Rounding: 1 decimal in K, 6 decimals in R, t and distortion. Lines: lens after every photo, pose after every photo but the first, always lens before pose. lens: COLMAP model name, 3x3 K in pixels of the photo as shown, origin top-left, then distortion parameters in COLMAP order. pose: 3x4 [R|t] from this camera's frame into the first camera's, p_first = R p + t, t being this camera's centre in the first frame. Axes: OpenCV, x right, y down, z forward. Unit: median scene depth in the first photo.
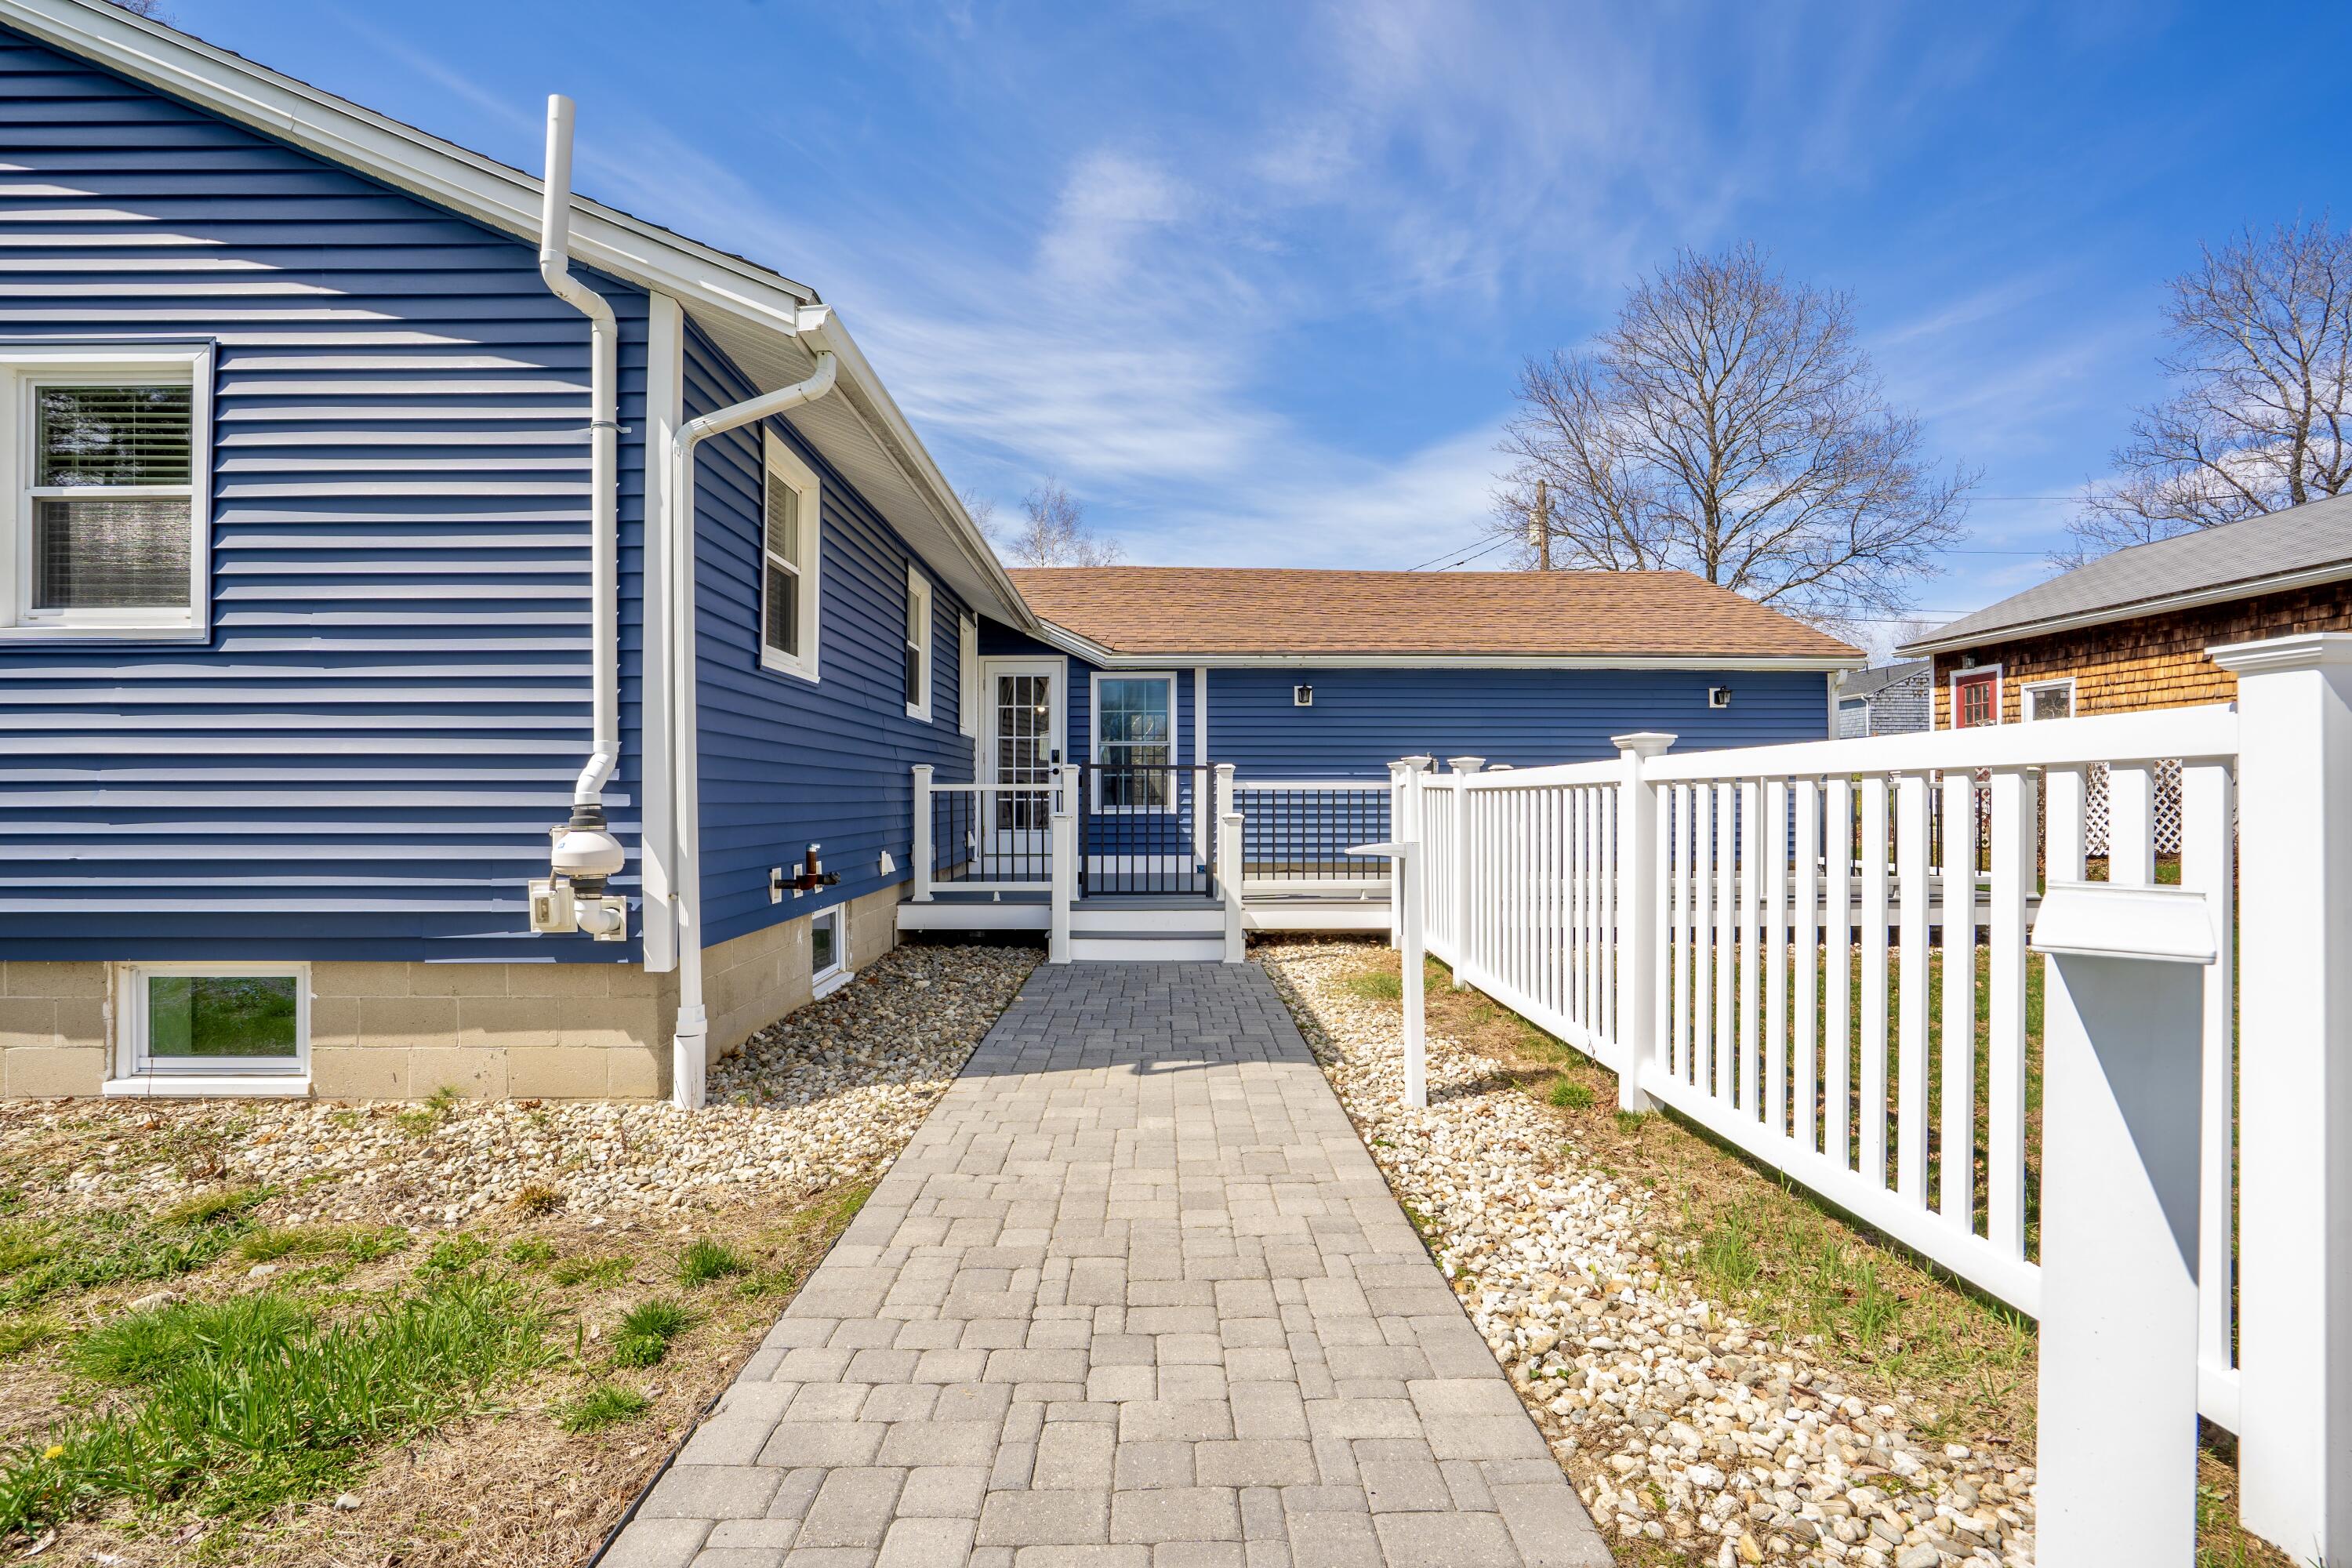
lens RADIAL K [[1114.0, 0, 1155.3], [0, 1114.0, 784.5], [0, 0, 1]] dist [-0.017984, -0.000376]
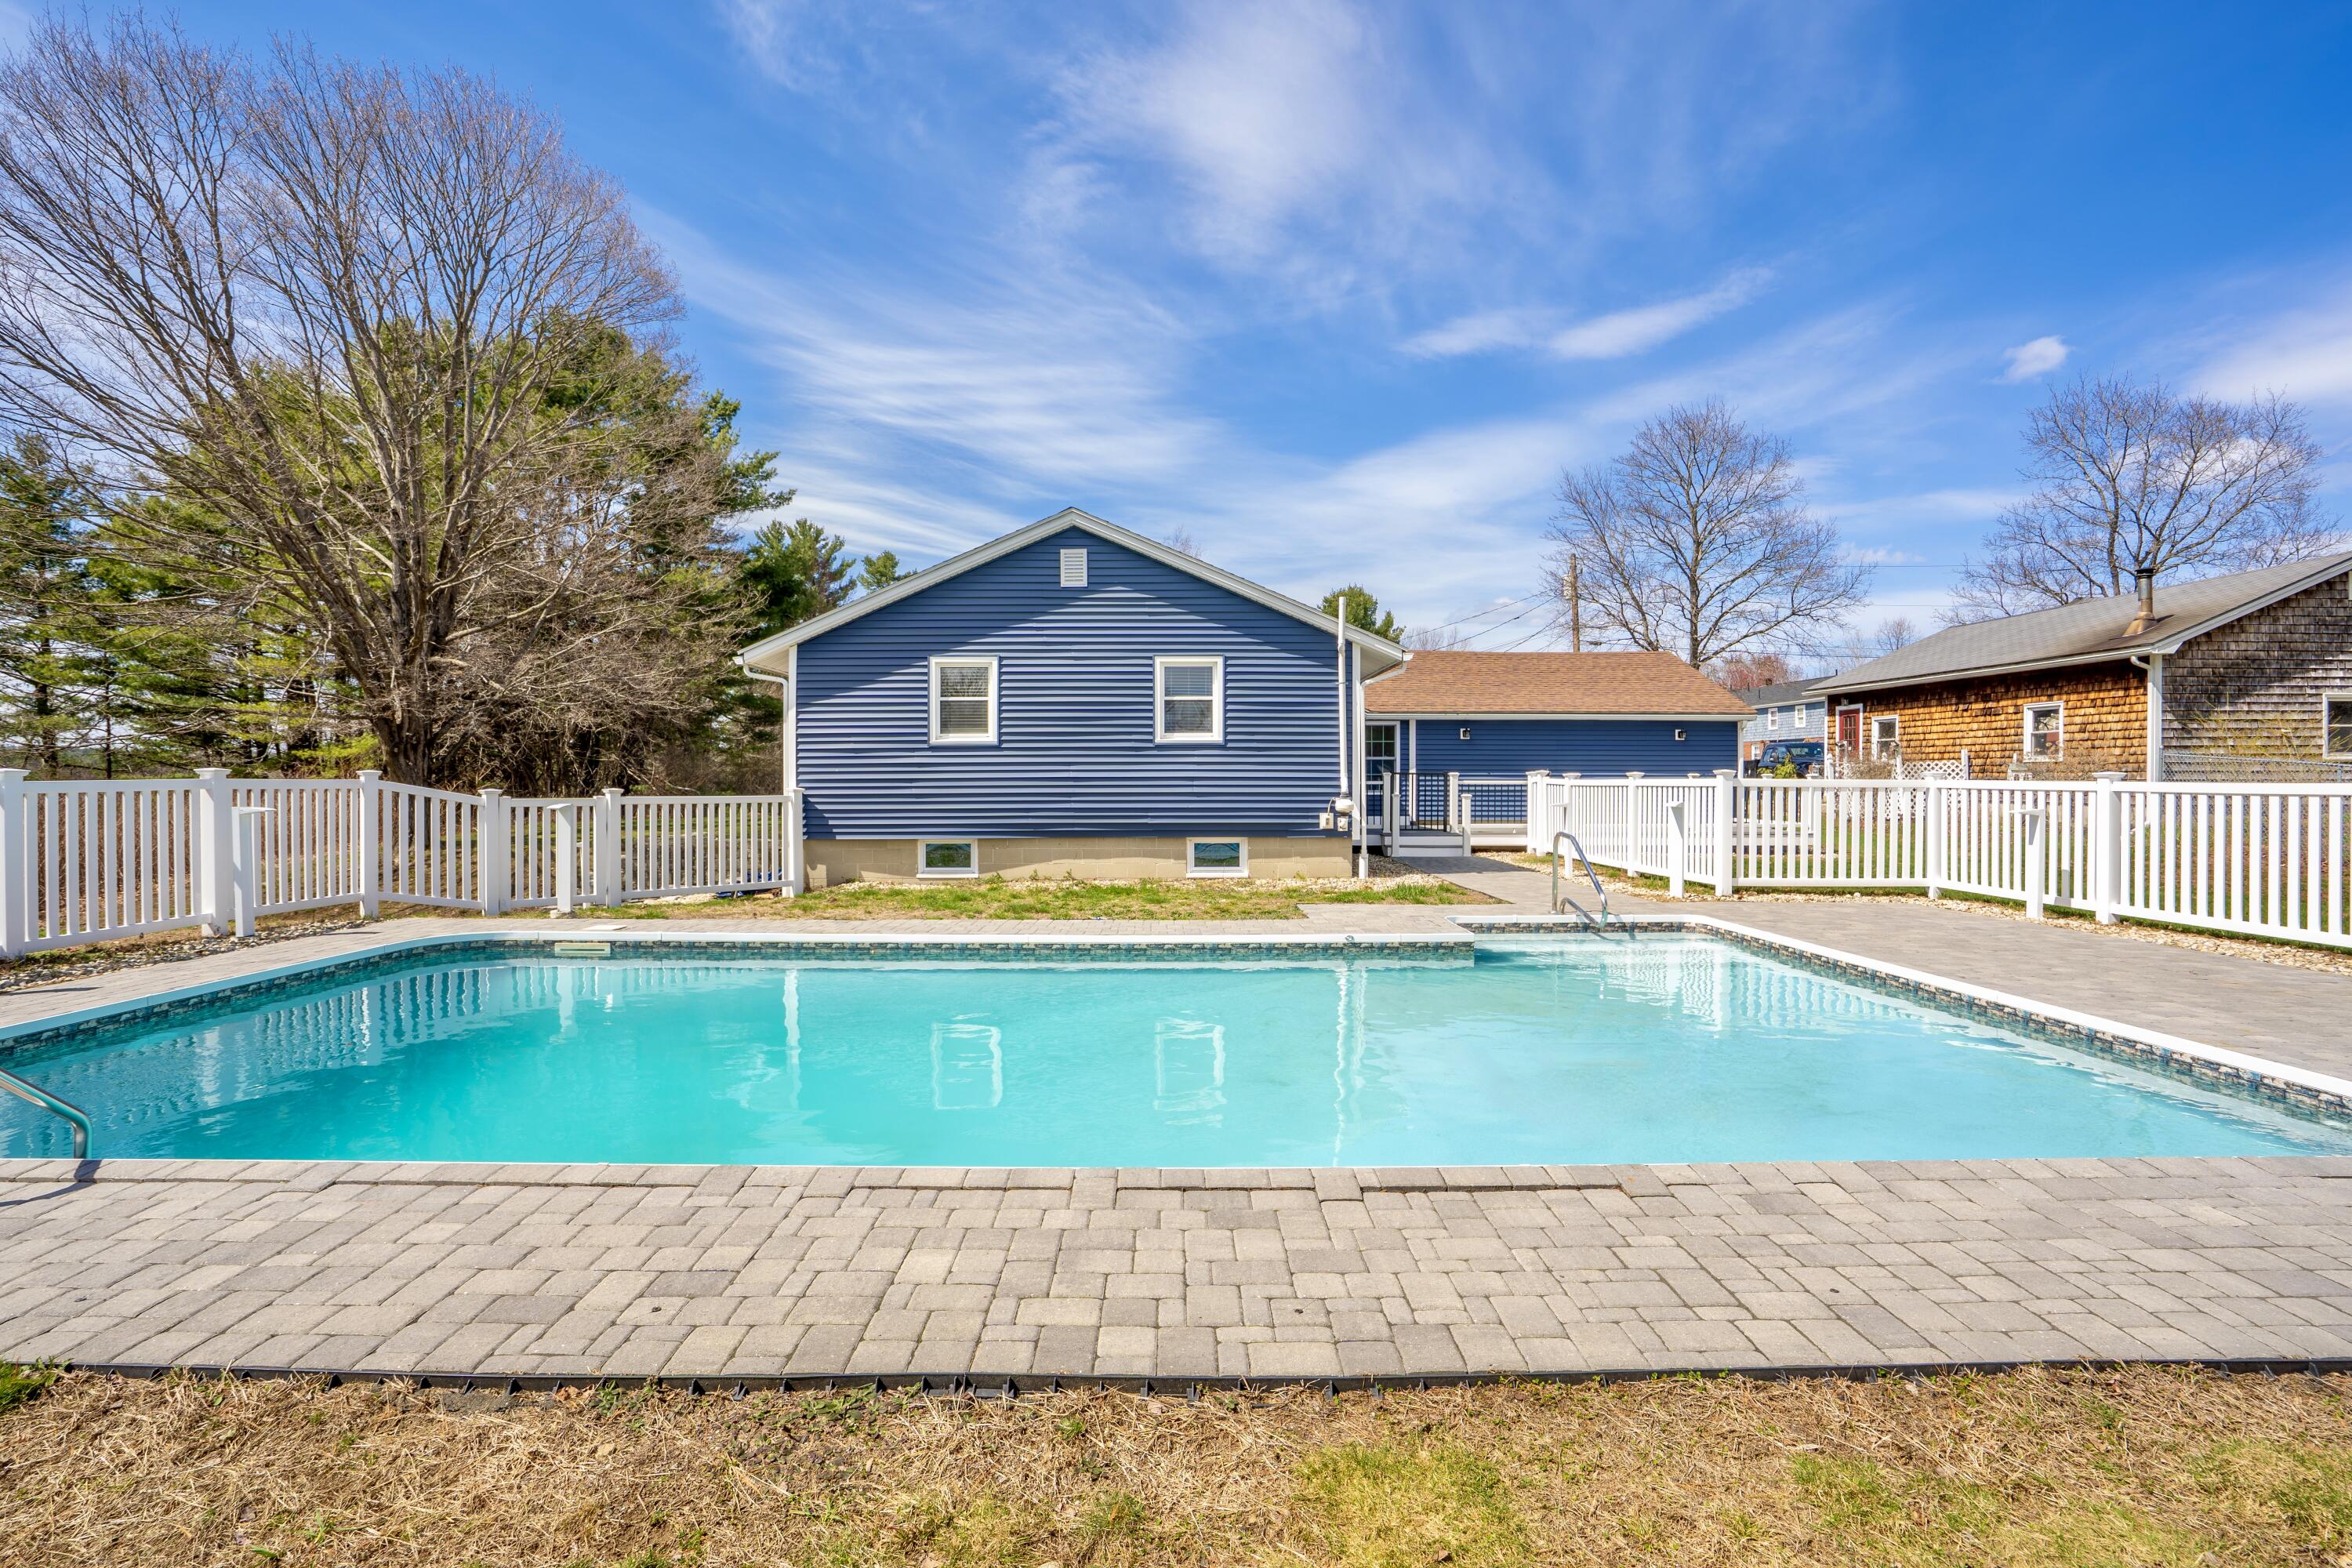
lens RADIAL K [[1092.4, 0, 1176.0], [0, 1092.4, 784.0], [0, 0, 1]] dist [-0.011935, 0.000486]
pose [[0.999984, 0.000285, 0.005649, -0.544425], [-0.000369, 0.999888, 0.014960, -0.029643], [-0.005644, -0.014962, 0.999872, -1.267886]]
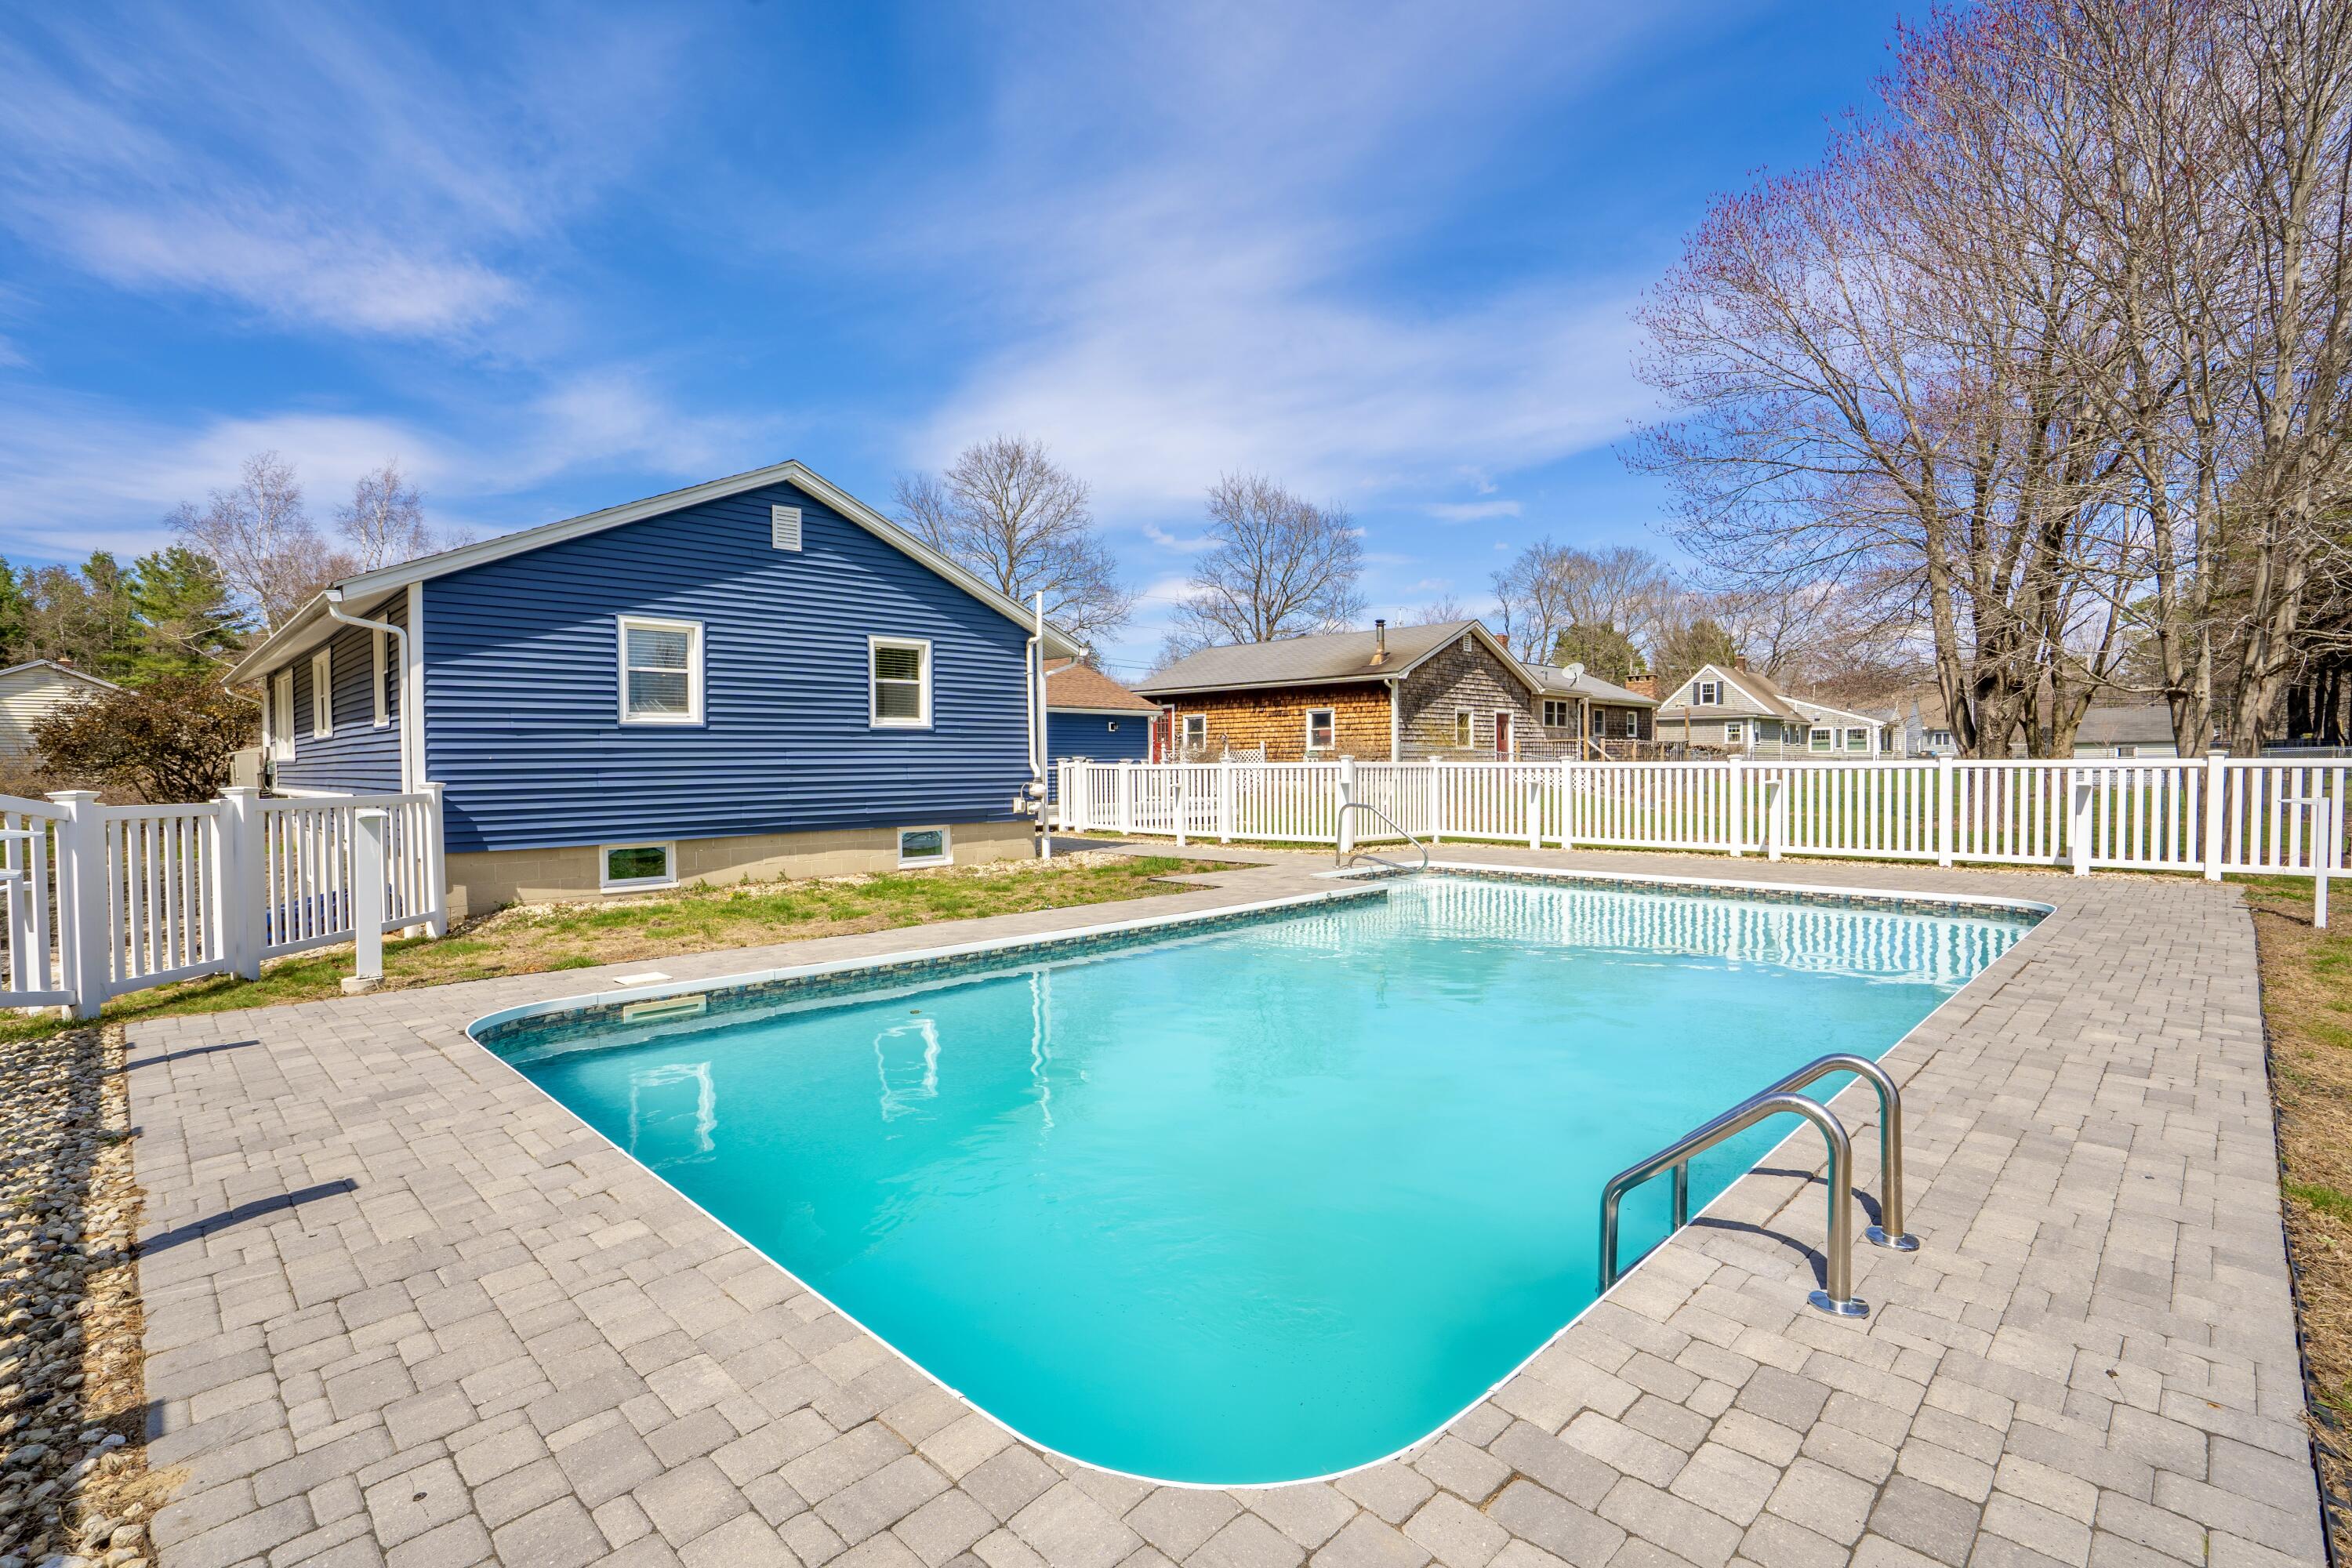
lens RADIAL K [[1114.0, 0, 1155.3], [0, 1114.0, 784.5], [0, 0, 1]] dist [-0.017984, -0.000376]
pose [[0.725951, -0.017871, 0.687514, -1.428756], [0.000943, 0.999687, 0.024989, -0.025190], [-0.687745, -0.017493, 0.725741, -1.014803]]
